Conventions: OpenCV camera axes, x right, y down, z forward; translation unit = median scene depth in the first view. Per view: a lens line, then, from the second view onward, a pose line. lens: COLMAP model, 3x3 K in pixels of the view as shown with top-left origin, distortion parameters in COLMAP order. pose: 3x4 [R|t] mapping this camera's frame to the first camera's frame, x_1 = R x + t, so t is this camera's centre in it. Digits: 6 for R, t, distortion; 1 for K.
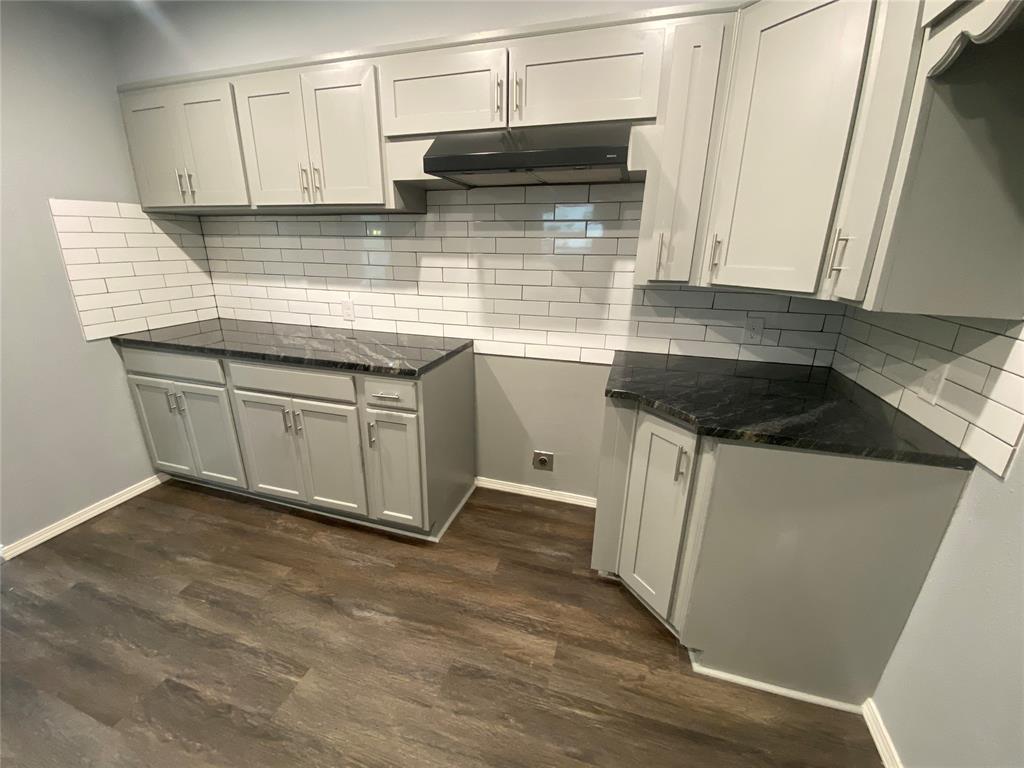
lens RADIAL K [[411.3, 0, 507.1], [0, 411.3, 381.4], [0, 0, 1]] dist [0.032645, -0.027280]
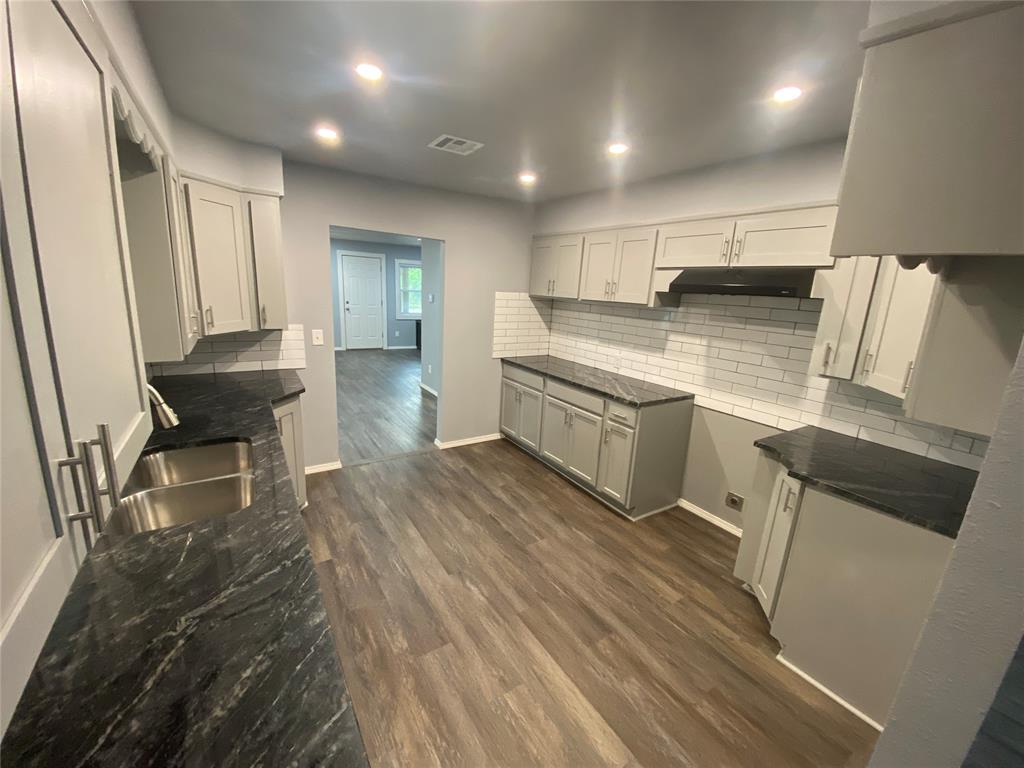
lens RADIAL K [[411.3, 0, 507.1], [0, 411.3, 381.4], [0, 0, 1]] dist [0.032645, -0.027280]
pose [[0.760913, 0.174004, -0.625087, 0.347232], [-0.240670, 0.970338, -0.022854, 0.045105], [0.602569, 0.167830, 0.780220, -0.550321]]
